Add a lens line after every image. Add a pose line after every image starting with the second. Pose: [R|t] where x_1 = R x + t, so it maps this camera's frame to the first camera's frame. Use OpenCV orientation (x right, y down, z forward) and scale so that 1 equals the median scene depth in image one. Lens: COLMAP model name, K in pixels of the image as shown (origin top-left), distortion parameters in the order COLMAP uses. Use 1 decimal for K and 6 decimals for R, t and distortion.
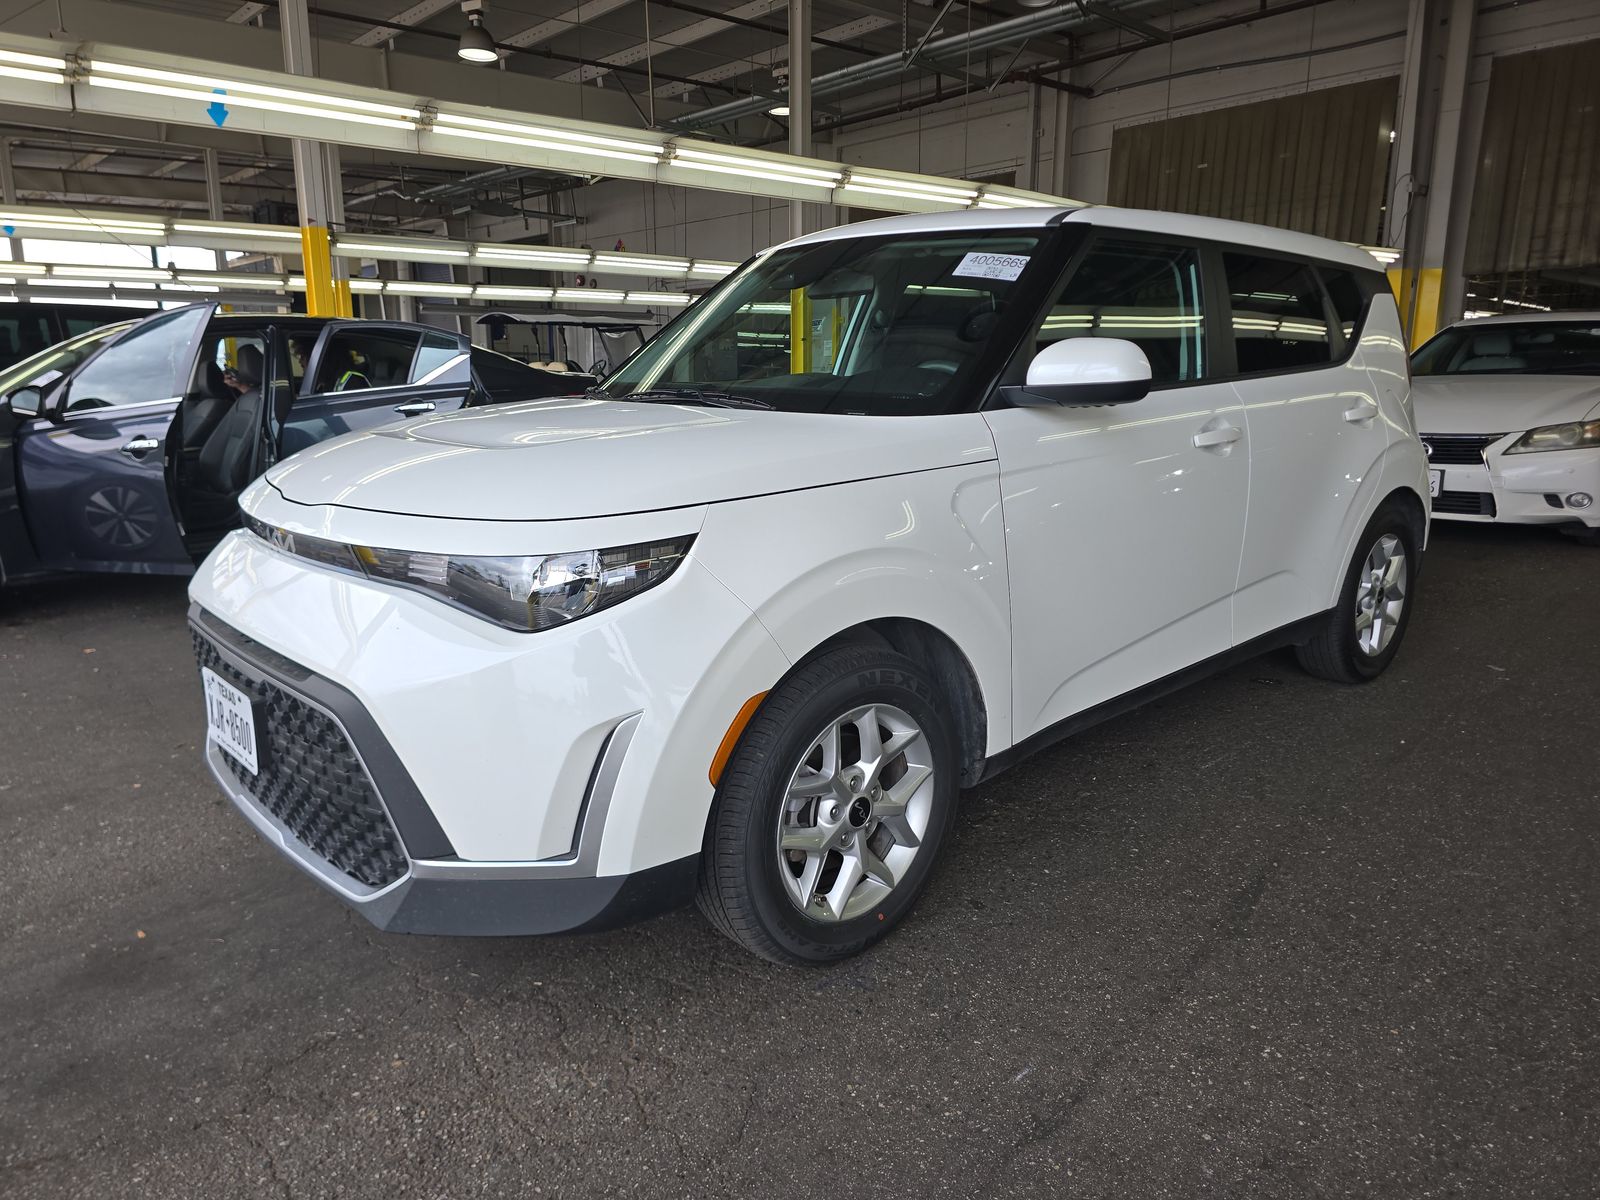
lens RADIAL K [[1151.7, 0, 800.0], [0, 1151.7, 600.0], [0, 0, 1]] dist [0.022376, -0.004823]
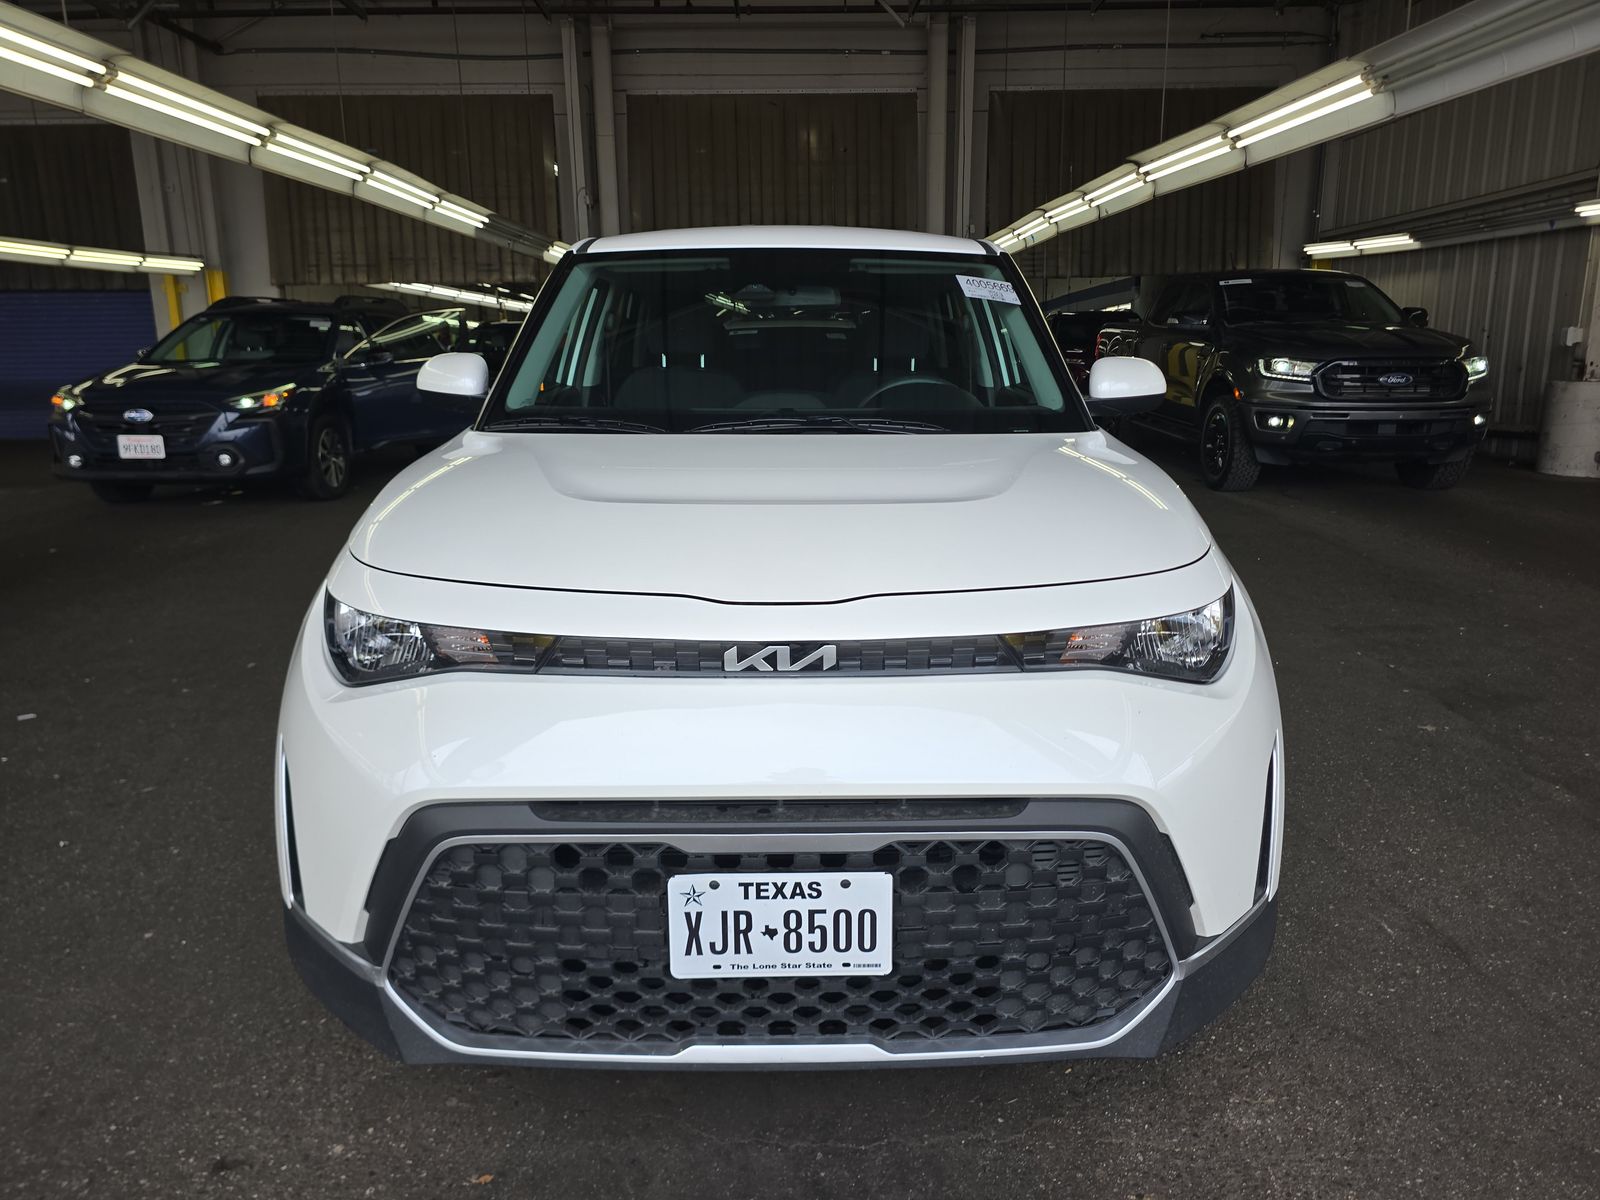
lens RADIAL K [[1151.7, 0, 800.0], [0, 1151.7, 600.0], [0, 0, 1]] dist [0.022376, -0.004823]
pose [[0.632066, -0.170497, 0.755926, -0.452046], [0.159180, 0.983259, 0.088673, -0.068838], [-0.758389, 0.064281, 0.648624, 0.246484]]
